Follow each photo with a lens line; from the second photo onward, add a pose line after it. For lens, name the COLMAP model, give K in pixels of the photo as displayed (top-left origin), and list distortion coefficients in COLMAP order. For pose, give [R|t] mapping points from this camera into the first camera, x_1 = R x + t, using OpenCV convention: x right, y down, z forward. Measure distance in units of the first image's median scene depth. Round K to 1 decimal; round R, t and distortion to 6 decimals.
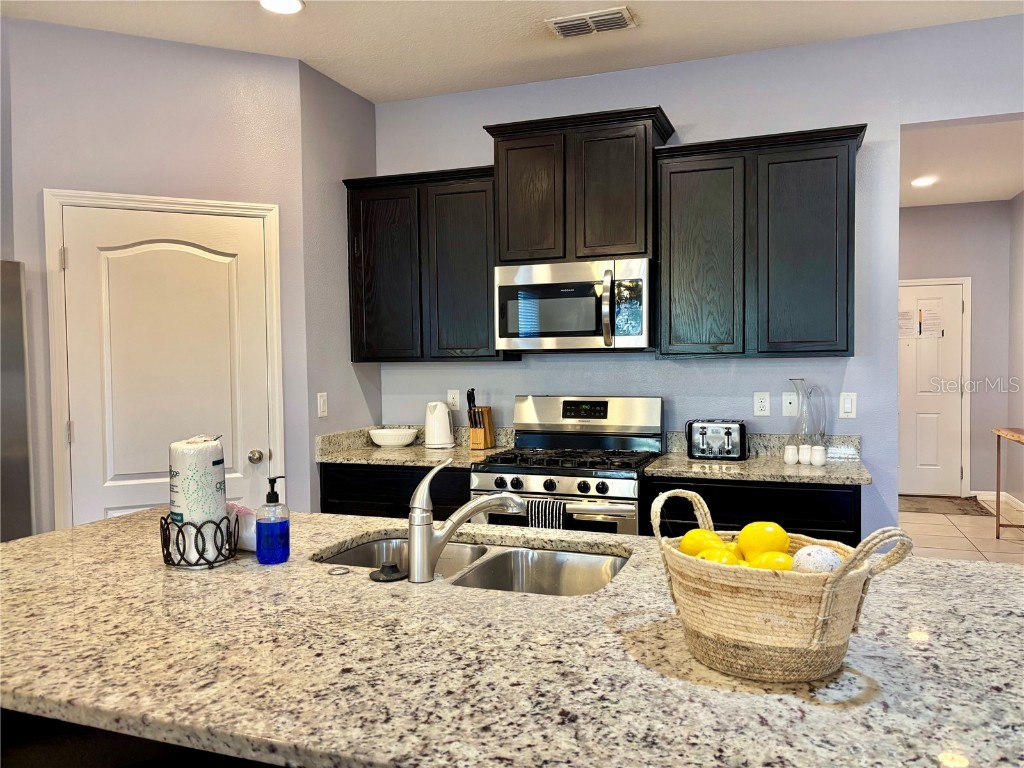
lens RADIAL K [[773.9, 0, 517.8], [0, 773.9, 386.0], [0, 0, 1]] dist [0.067441, -0.079165]
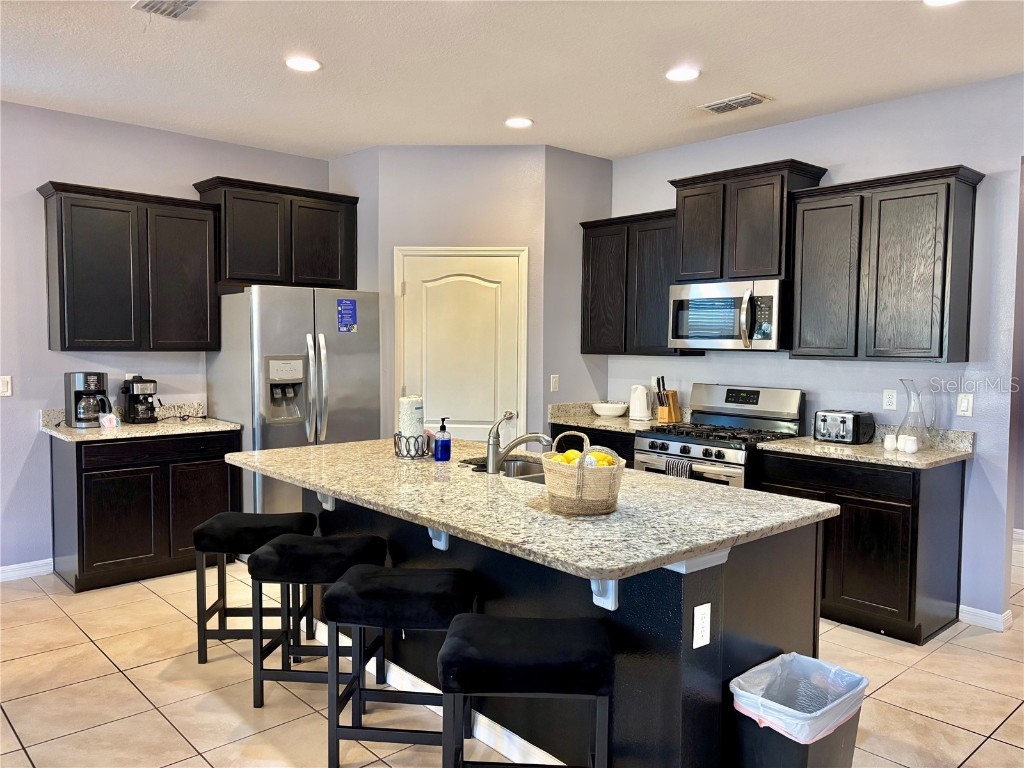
lens RADIAL K [[773.9, 0, 515.8], [0, 773.9, 385.6], [0, 0, 1]] dist [0.067441, -0.079165]
pose [[0.883501, 0.047550, -0.466010, 0.368921], [-0.036215, 0.998791, 0.033253, -0.017347], [0.467027, -0.012503, 0.884154, -0.312319]]
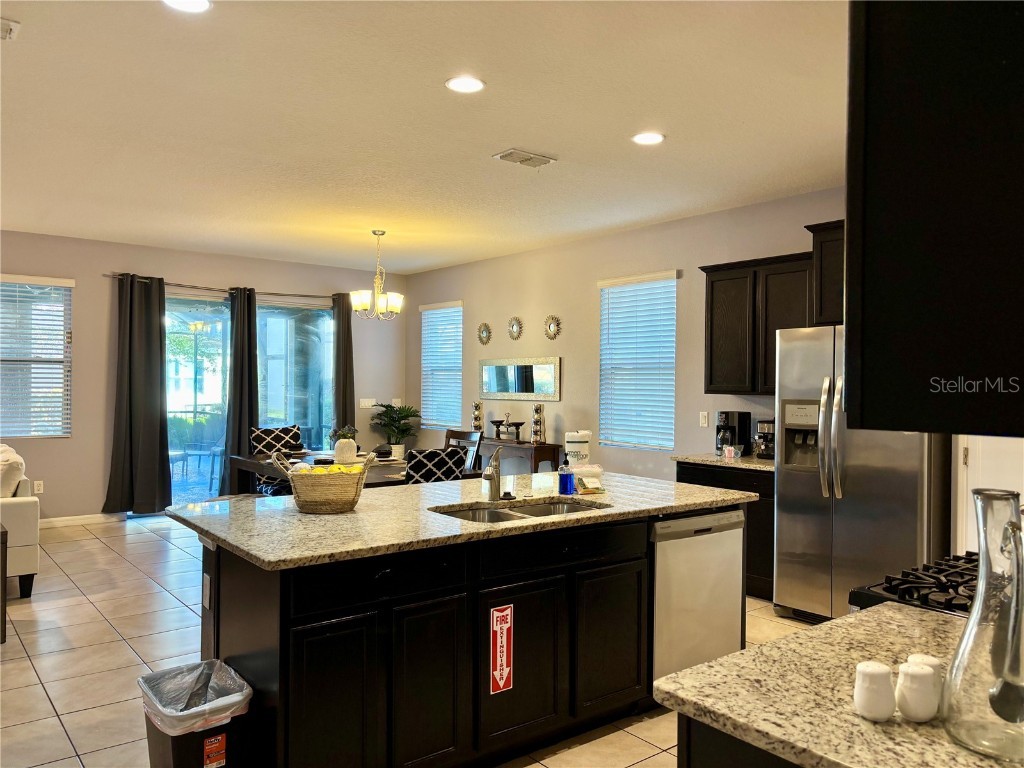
lens RADIAL K [[773.9, 0, 517.4], [0, 773.9, 388.6], [0, 0, 1]] dist [0.067441, -0.079165]
pose [[-0.526374, 0.011655, -0.850173, 0.722143], [-0.032451, 0.998902, 0.033786, -0.056245], [0.849634, 0.045373, -0.525418, 0.955857]]
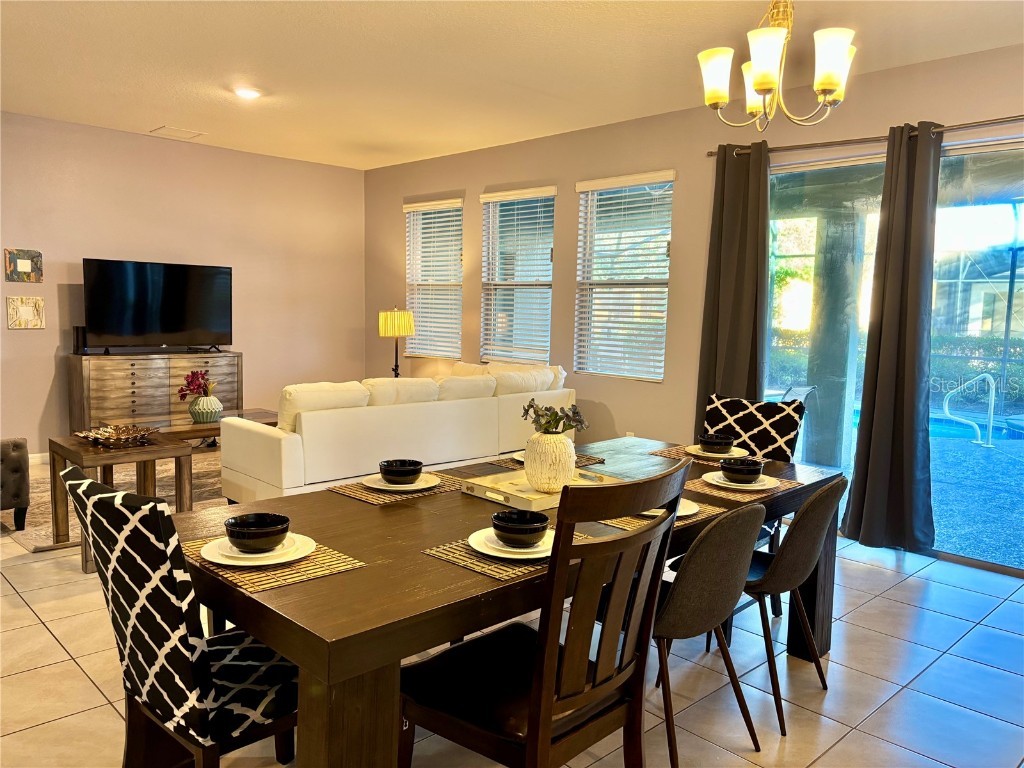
lens RADIAL K [[773.9, 0, 517.0], [0, 773.9, 390.0], [0, 0, 1]] dist [0.067441, -0.079165]
pose [[-0.893350, -0.059663, 0.445383, -0.848525], [-0.001025, 0.991415, 0.130751, -0.009424], [-0.449360, 0.116350, -0.885742, 0.383407]]
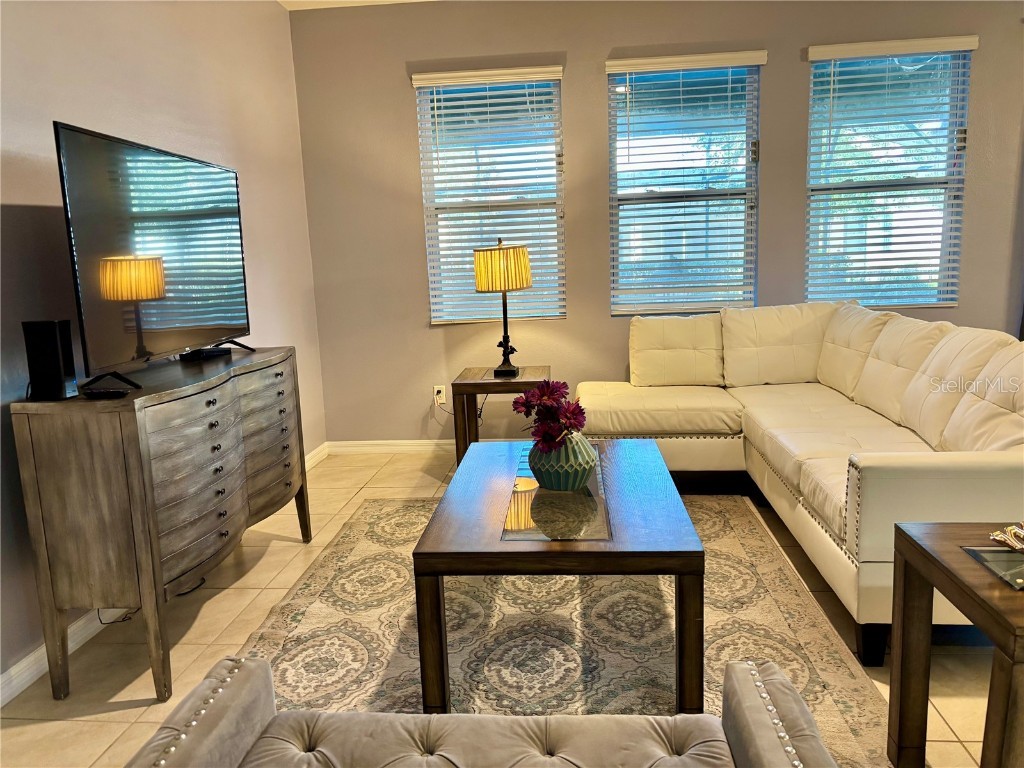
lens RADIAL K [[773.9, 0, 506.8], [0, 773.9, 385.2], [0, 0, 1]] dist [0.067441, -0.079165]
pose [[-0.971229, 0.086233, -0.221986, 0.589876], [0.041787, 0.979386, 0.197628, 0.022085], [0.234452, 0.182666, -0.954812, -0.057751]]
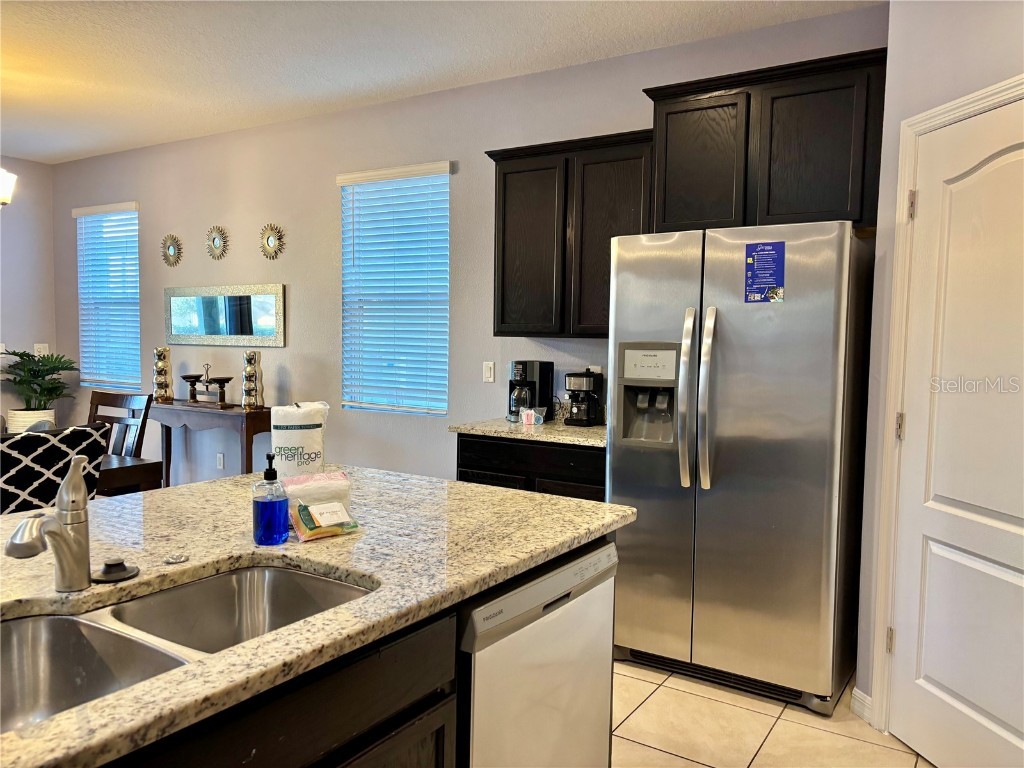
lens RADIAL K [[773.9, 0, 519.8], [0, 773.9, 391.9], [0, 0, 1]] dist [0.067441, -0.079165]
pose [[-0.220435, 0.077189, -0.972343, 0.255474], [-0.047166, 0.994854, 0.089669, -0.026043], [0.974261, 0.065628, -0.215660, 0.729862]]
